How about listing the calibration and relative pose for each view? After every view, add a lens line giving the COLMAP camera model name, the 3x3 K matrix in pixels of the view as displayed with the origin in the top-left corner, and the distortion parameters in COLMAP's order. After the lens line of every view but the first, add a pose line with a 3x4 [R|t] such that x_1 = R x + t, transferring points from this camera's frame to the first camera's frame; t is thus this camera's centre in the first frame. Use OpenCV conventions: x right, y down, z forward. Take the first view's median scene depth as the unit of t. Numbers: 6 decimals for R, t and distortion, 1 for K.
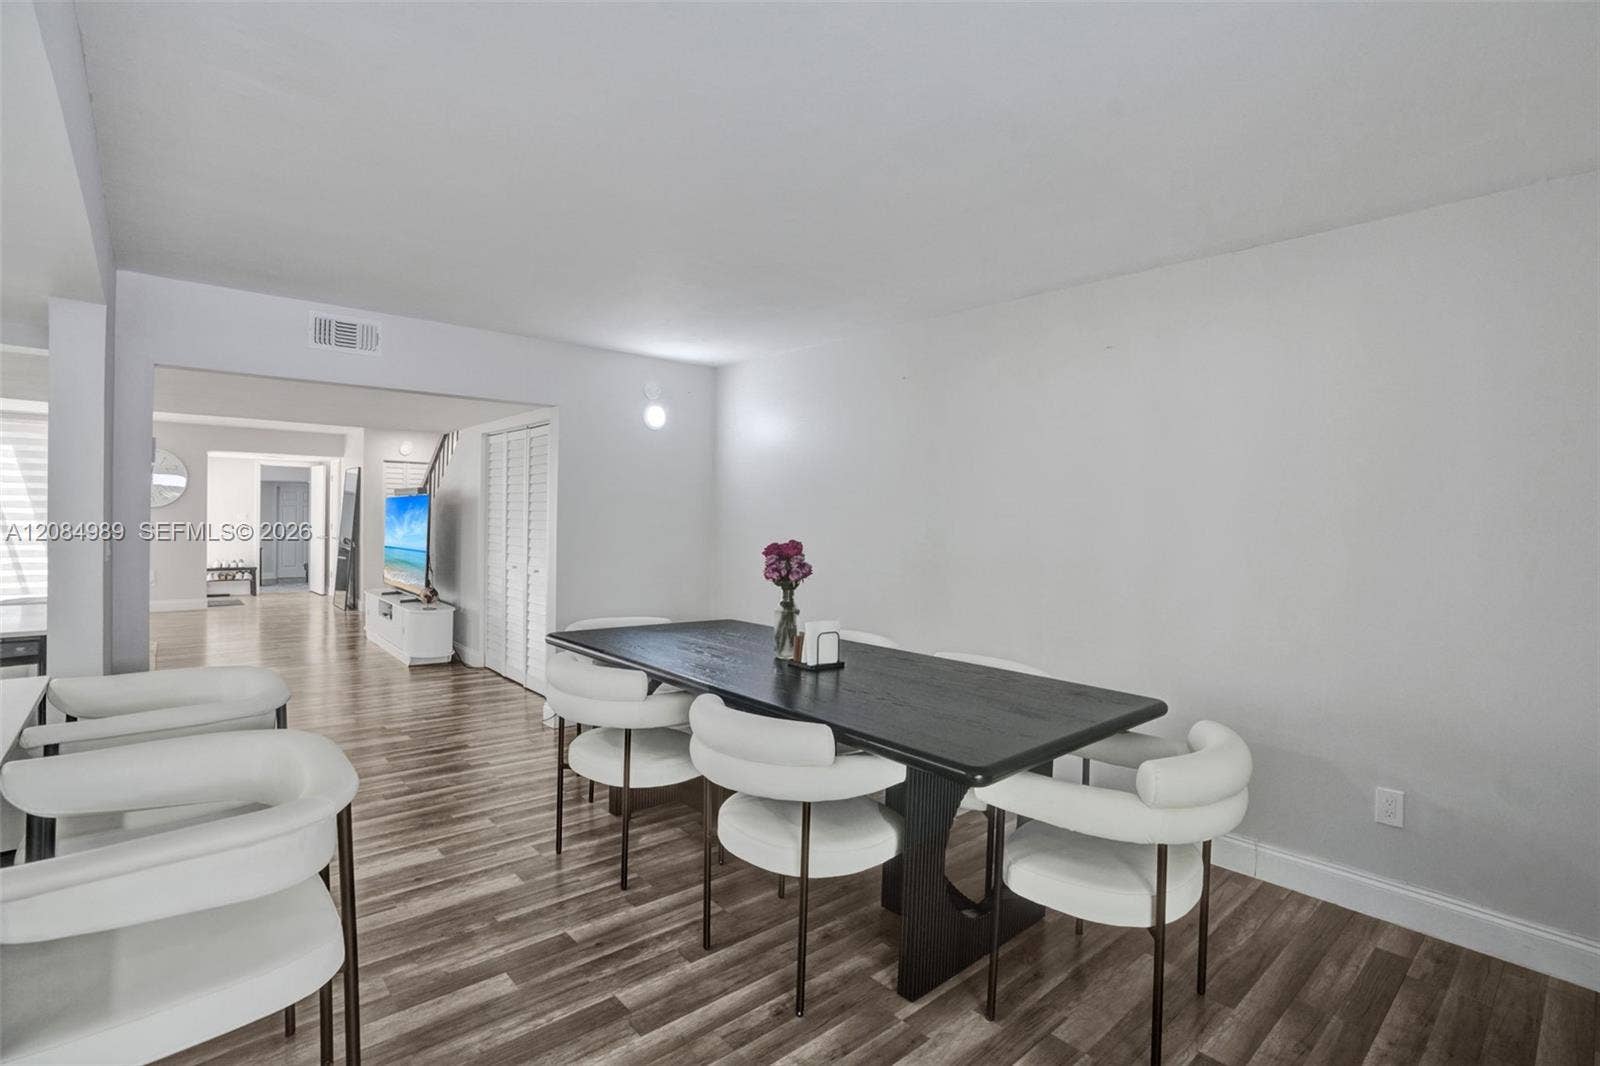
lens RADIAL K [[767.5, 0, 800.0], [0, 767.5, 533.0], [0, 0, 1]] dist [-0.060437, 0.028579]
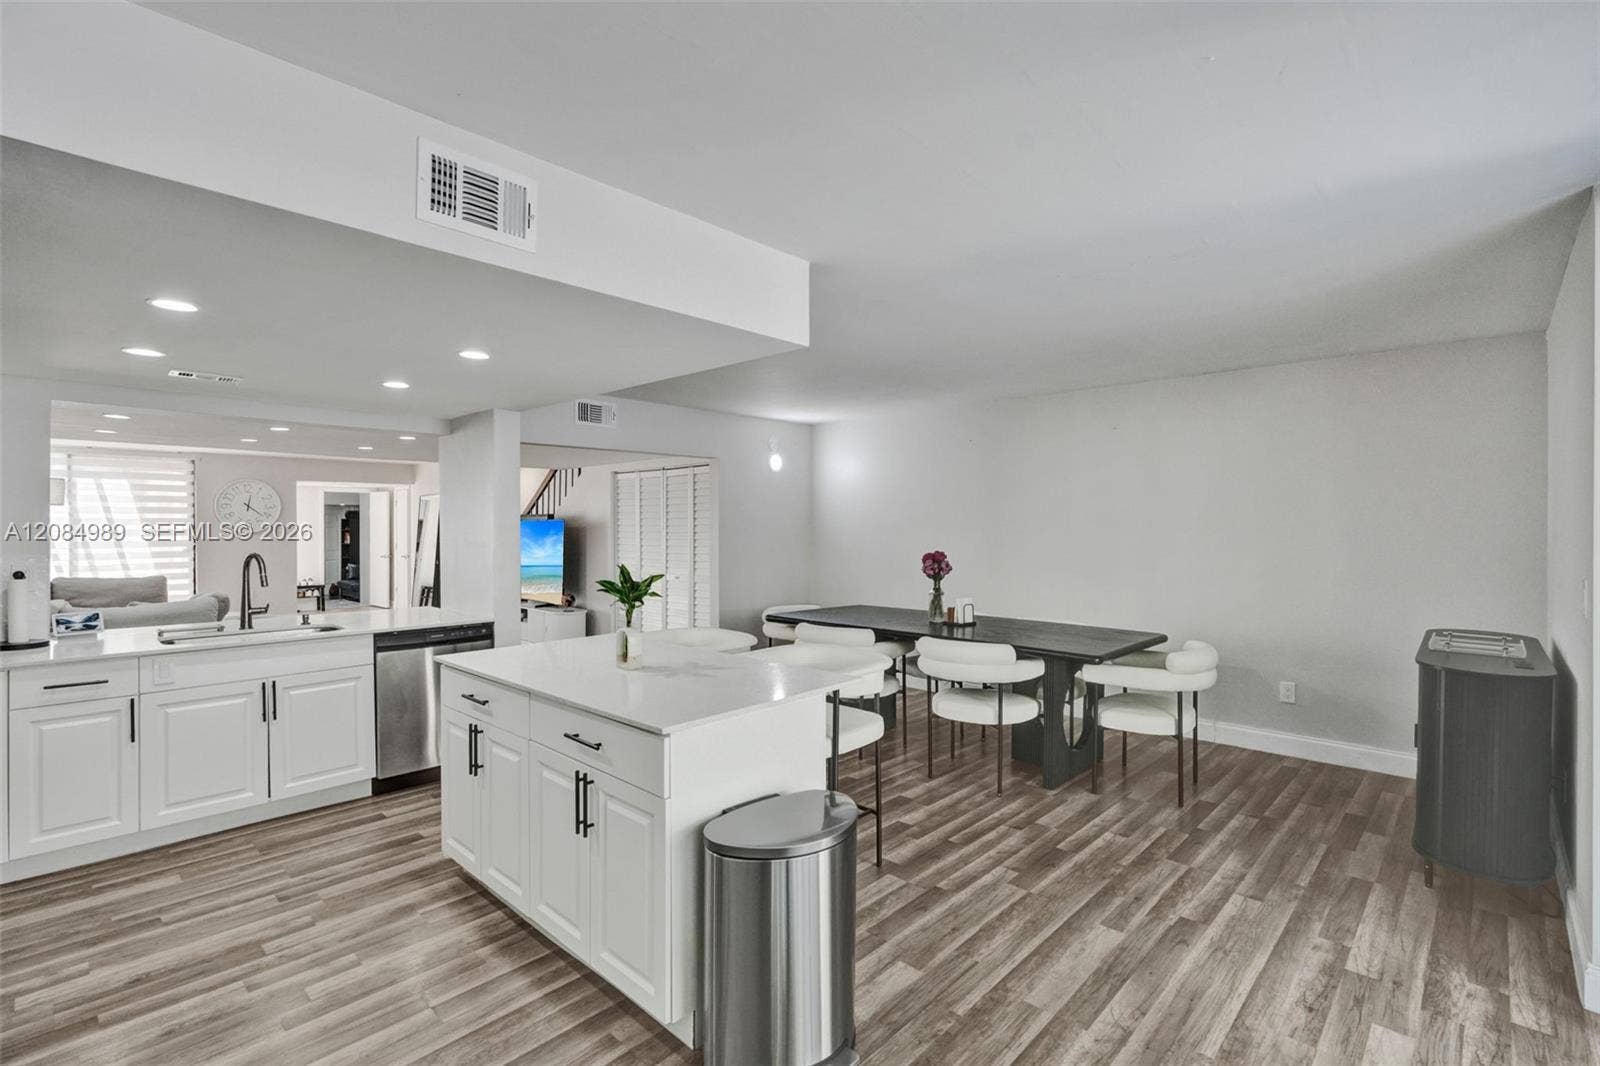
lens RADIAL K [[756.9, 0, 800.0], [0, 756.9, 533.0], [0, 0, 1]] dist [-0.000709, 0.000245]
pose [[0.996006, -0.022050, 0.086525, -0.481278], [0.022749, 0.999716, -0.007106, -0.026179], [-0.086344, 0.009046, 0.996224, -0.654843]]
